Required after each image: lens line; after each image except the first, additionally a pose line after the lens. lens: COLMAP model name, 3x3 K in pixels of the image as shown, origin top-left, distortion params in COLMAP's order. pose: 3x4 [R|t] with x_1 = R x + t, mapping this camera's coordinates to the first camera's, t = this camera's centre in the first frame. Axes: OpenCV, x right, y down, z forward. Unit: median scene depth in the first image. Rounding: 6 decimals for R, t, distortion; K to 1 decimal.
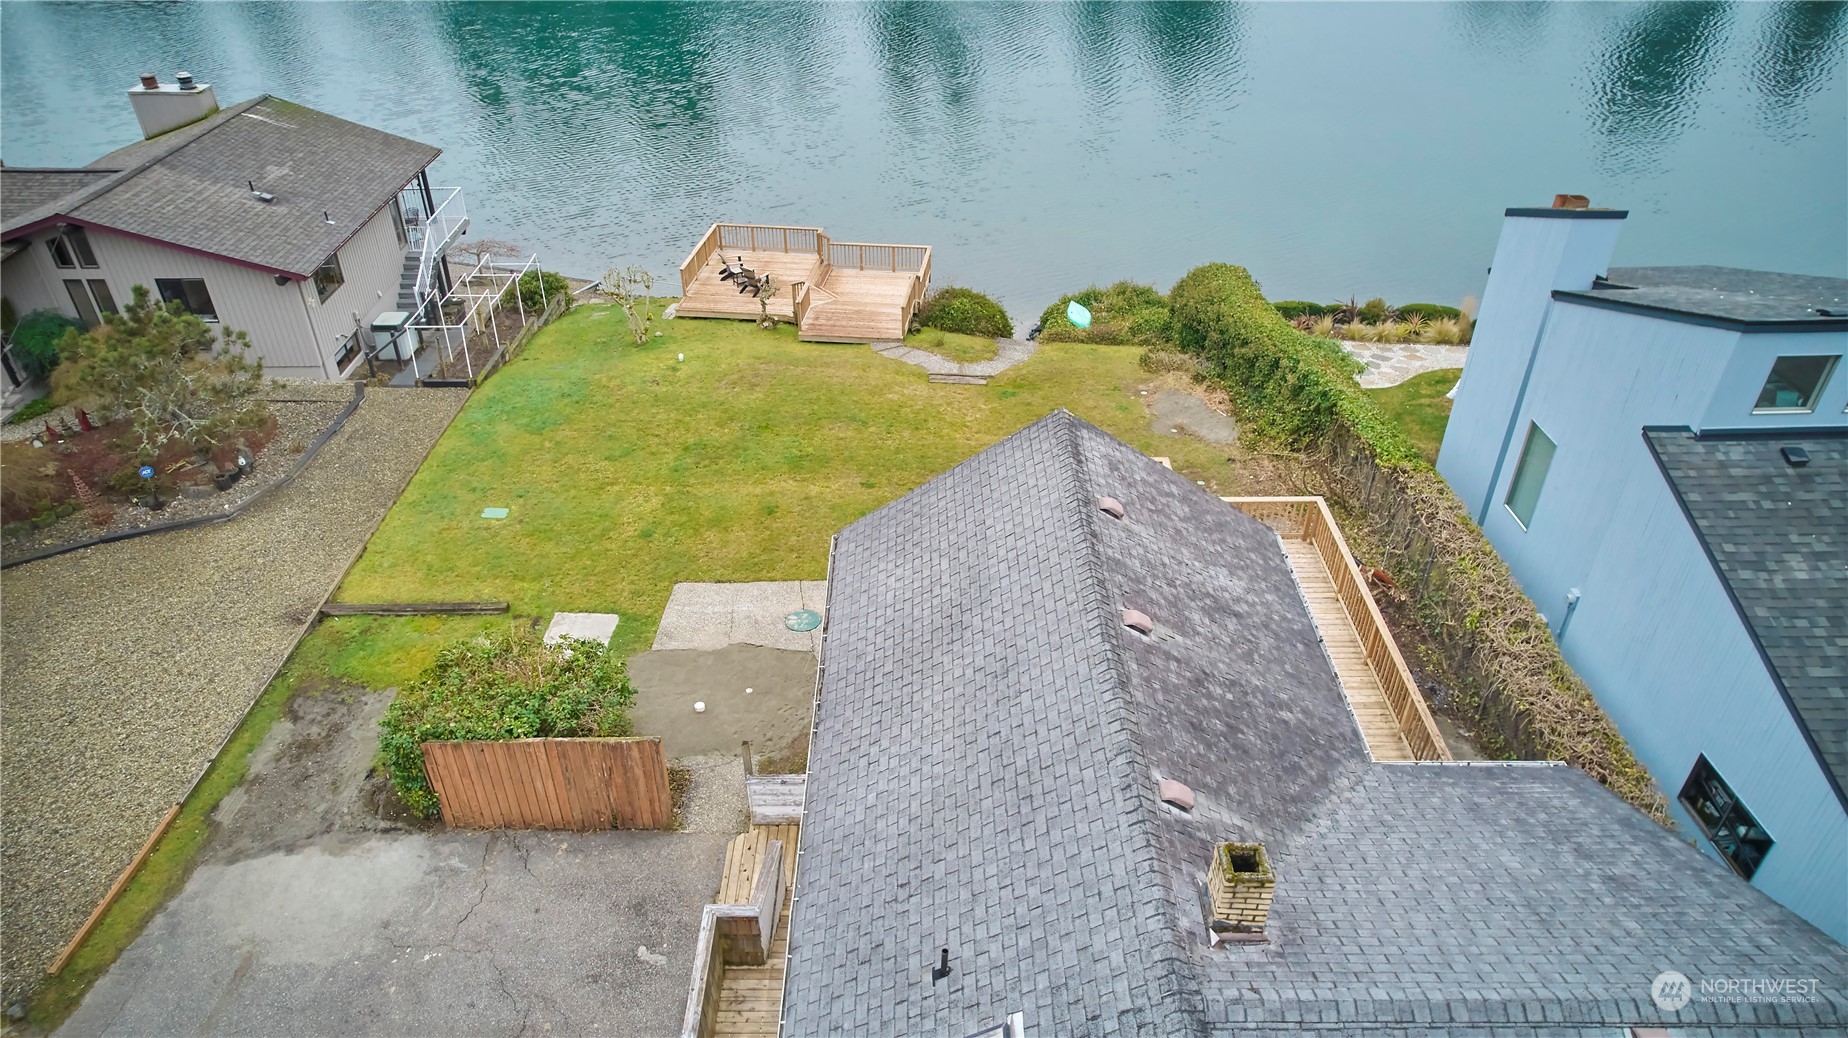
lens RADIAL K [[1184.4, 0, 917.9], [0, 1184.4, 526.2], [0, 0, 1]] dist [-0.042288, 0.024089]
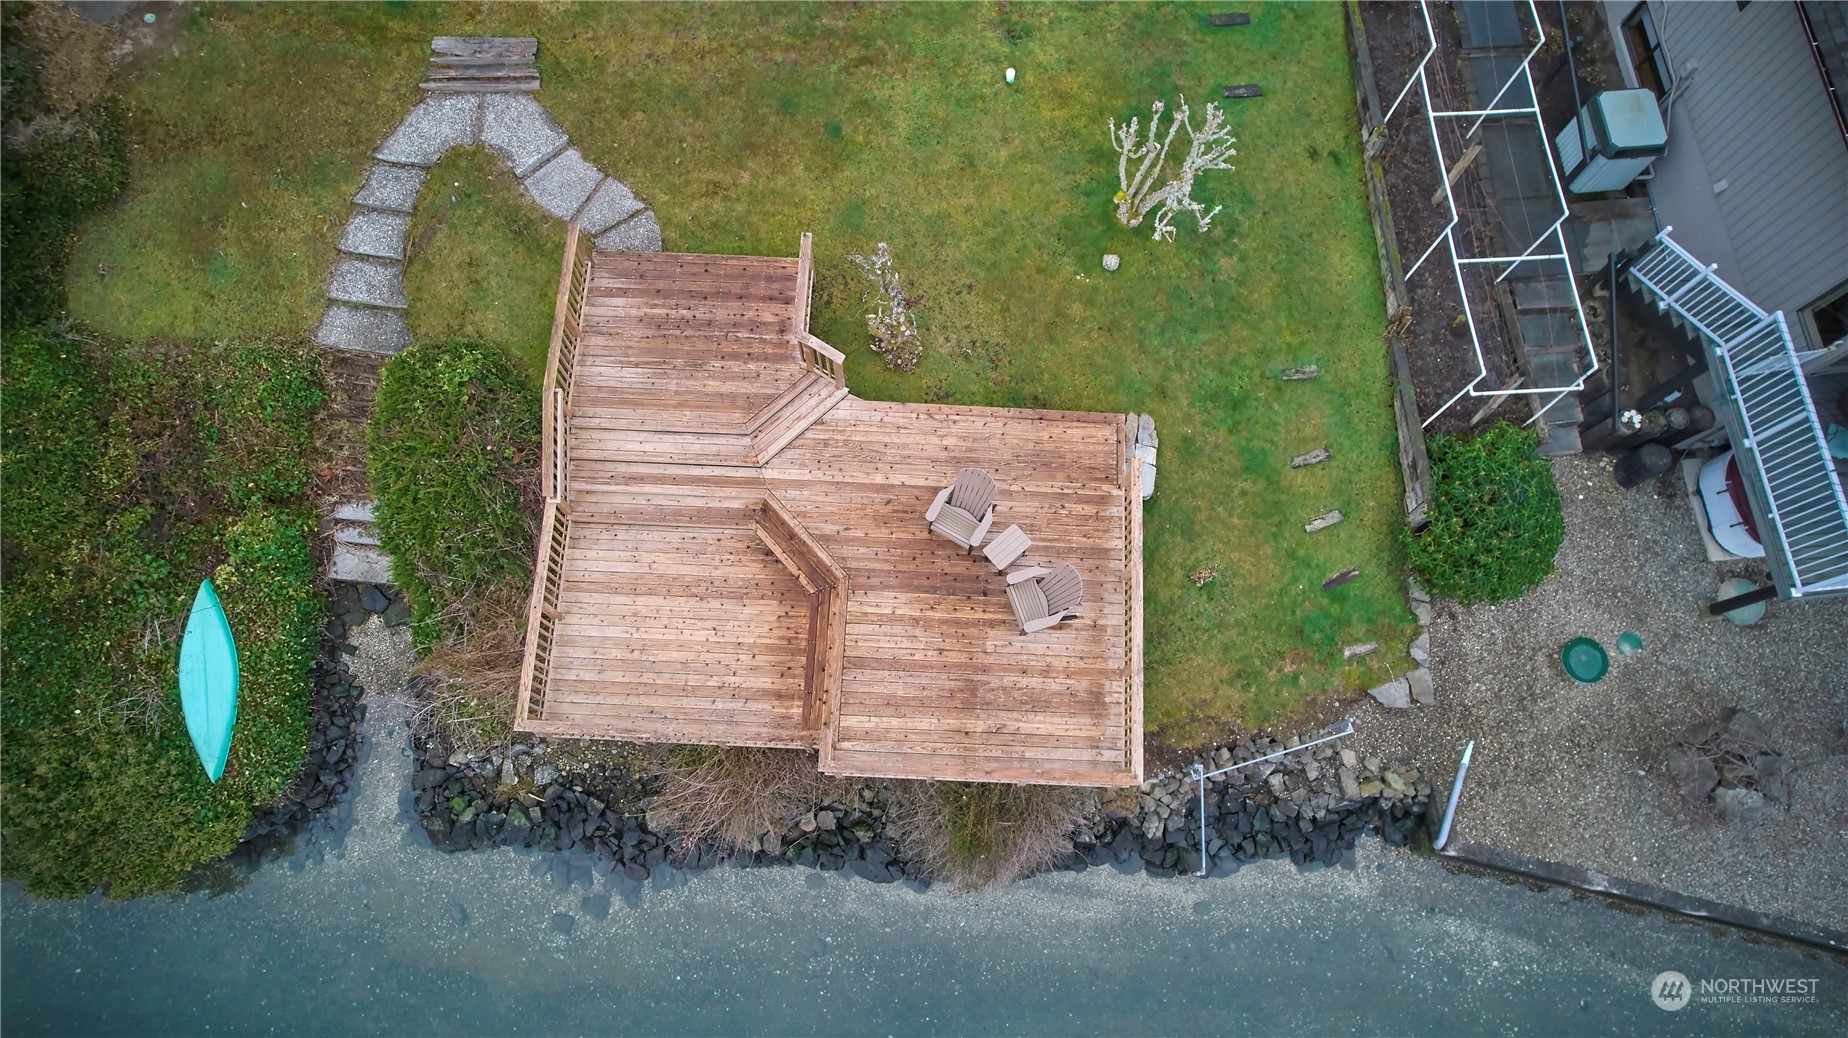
lens RADIAL K [[1184.4, 0, 932.4], [0, 1184.4, 517.9], [0, 0, 1]] dist [-0.042288, 0.024089]
pose [[-0.996408, 0.077525, -0.034070, -0.129065], [-0.056254, -0.305256, 0.950607, -0.674620], [0.063296, 0.949109, 0.308520, 0.995431]]
